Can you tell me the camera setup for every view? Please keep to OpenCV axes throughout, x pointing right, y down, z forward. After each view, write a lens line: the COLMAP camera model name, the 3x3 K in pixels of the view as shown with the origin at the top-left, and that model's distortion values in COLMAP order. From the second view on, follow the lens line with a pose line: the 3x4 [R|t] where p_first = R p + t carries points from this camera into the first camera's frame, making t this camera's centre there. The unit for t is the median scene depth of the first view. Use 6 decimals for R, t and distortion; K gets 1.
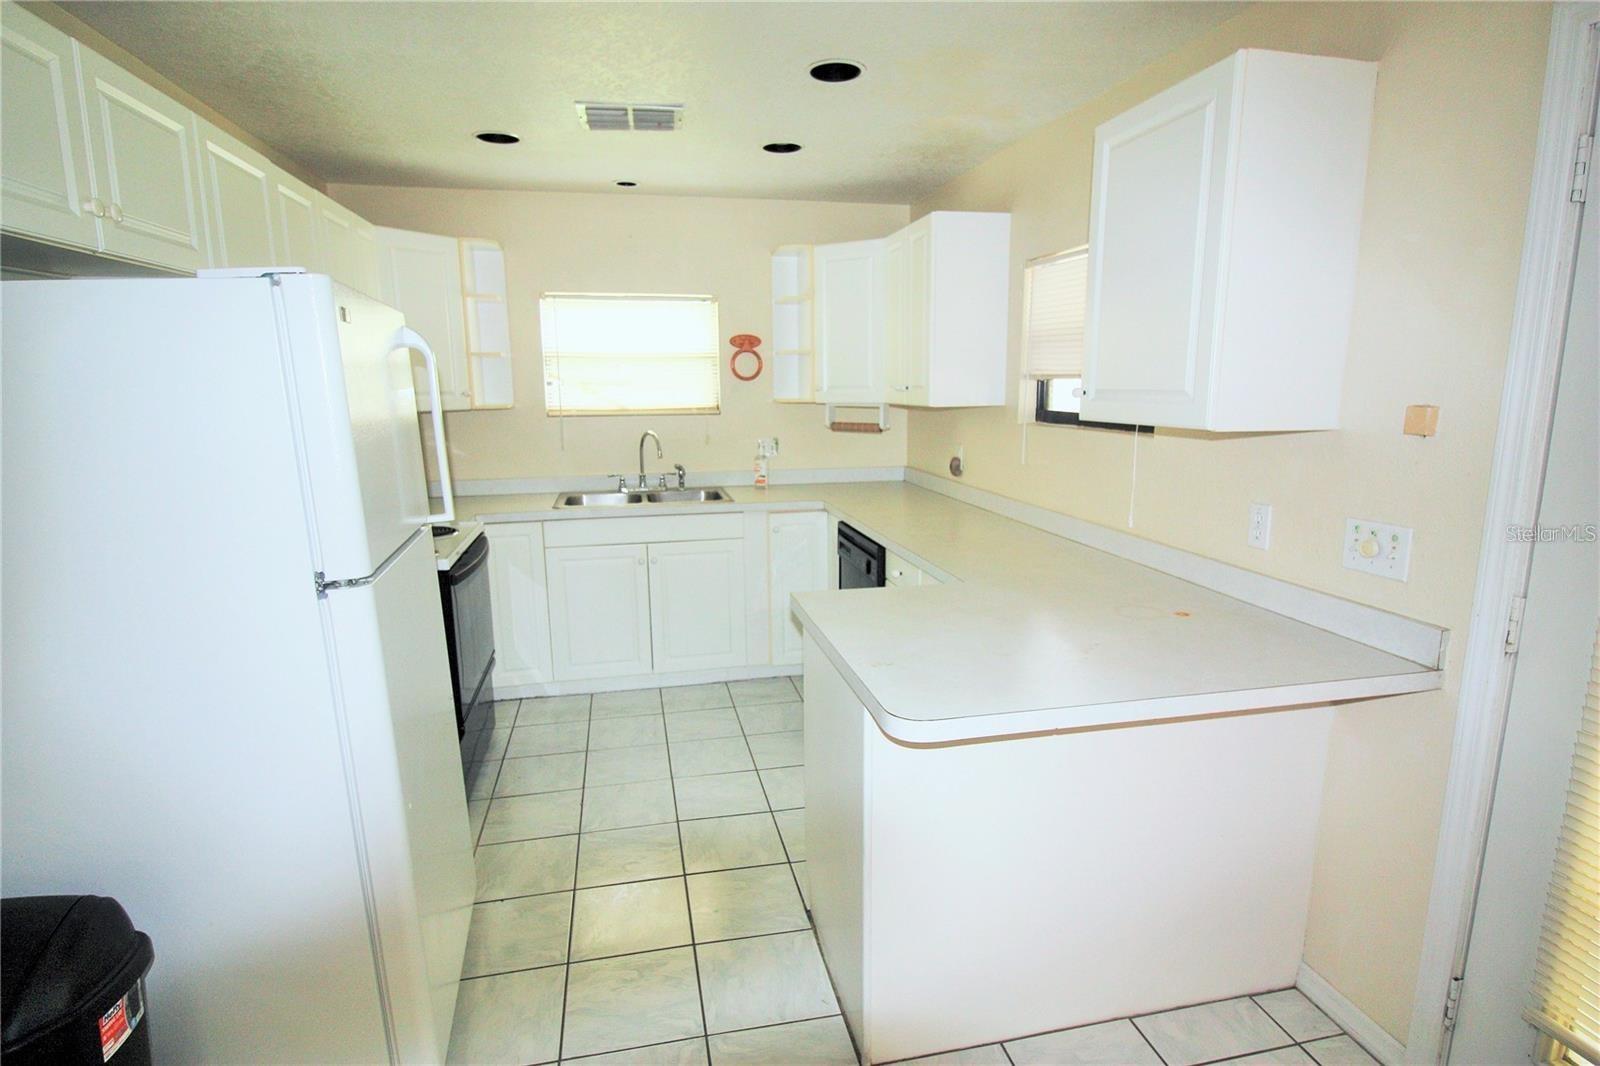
lens RADIAL K [[824.1, 0, 800.0], [0, 824.1, 533.0], [0, 0, 1]] dist [0.000160, -0.000449]
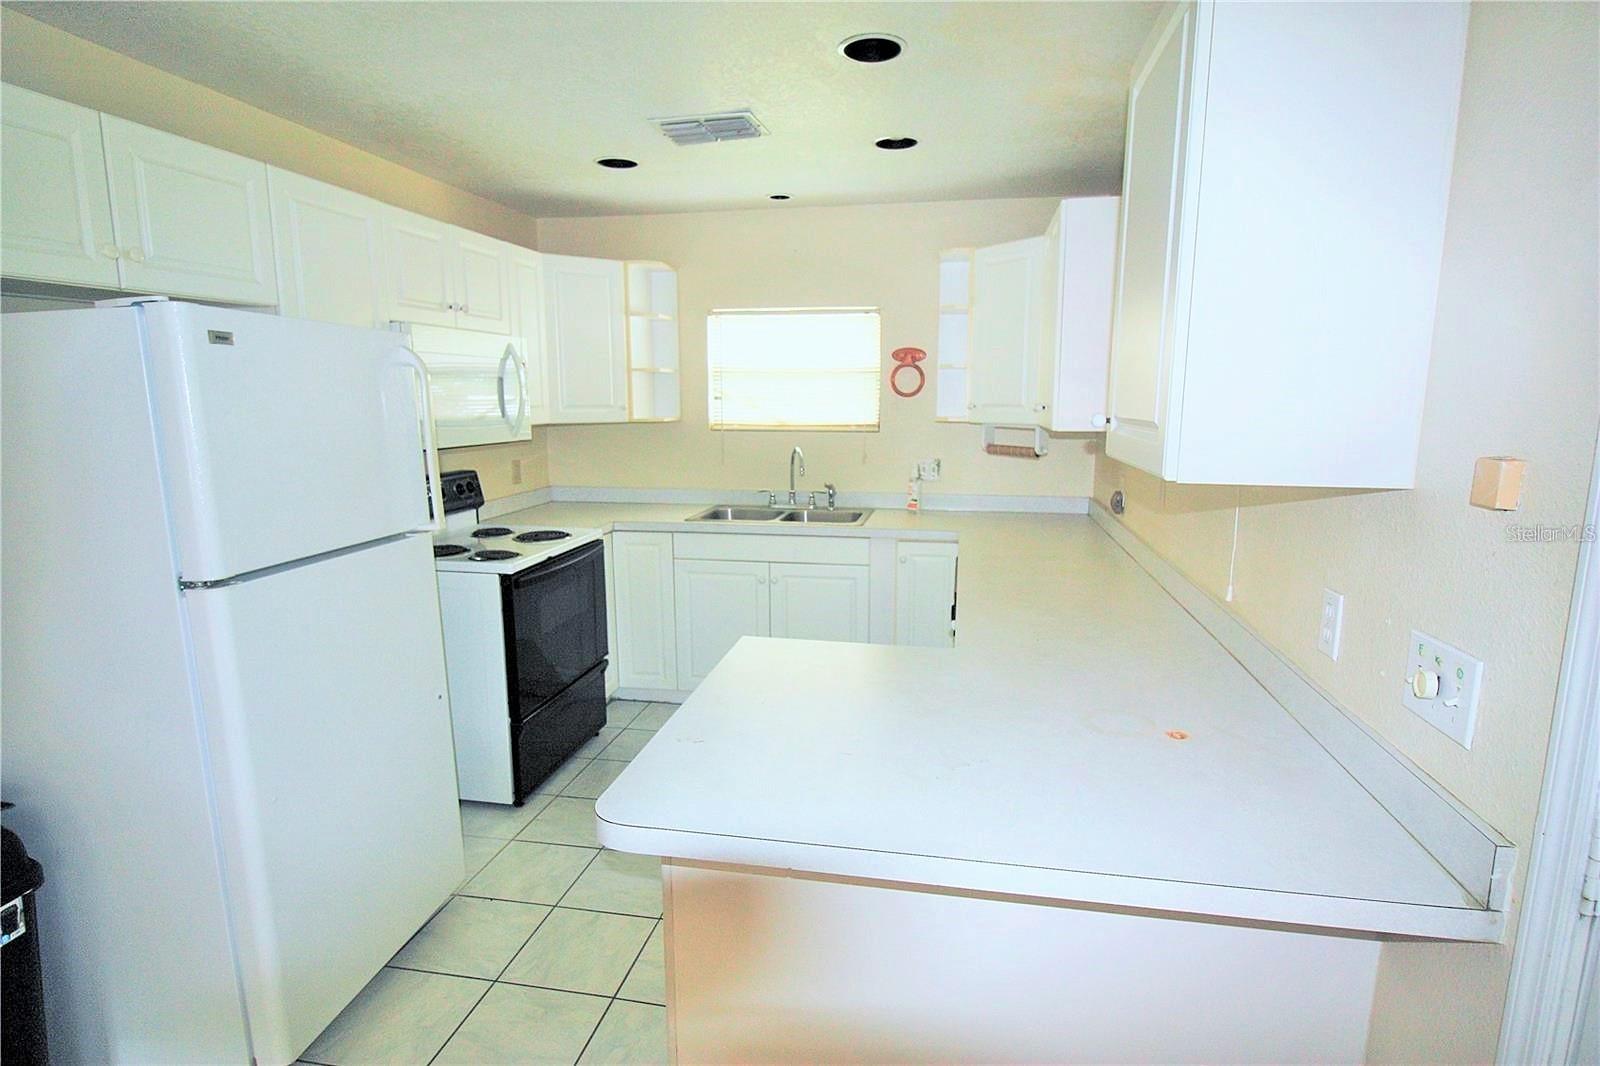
lens RADIAL K [[824.1, 0, 800.0], [0, 824.1, 533.0], [0, 0, 1]] dist [0.000160, -0.000449]
pose [[0.922067, 0.072221, -0.380233, 0.198099], [-0.077870, 0.996963, 0.000525, -0.023412], [0.379116, 0.029125, 0.924891, 0.100495]]
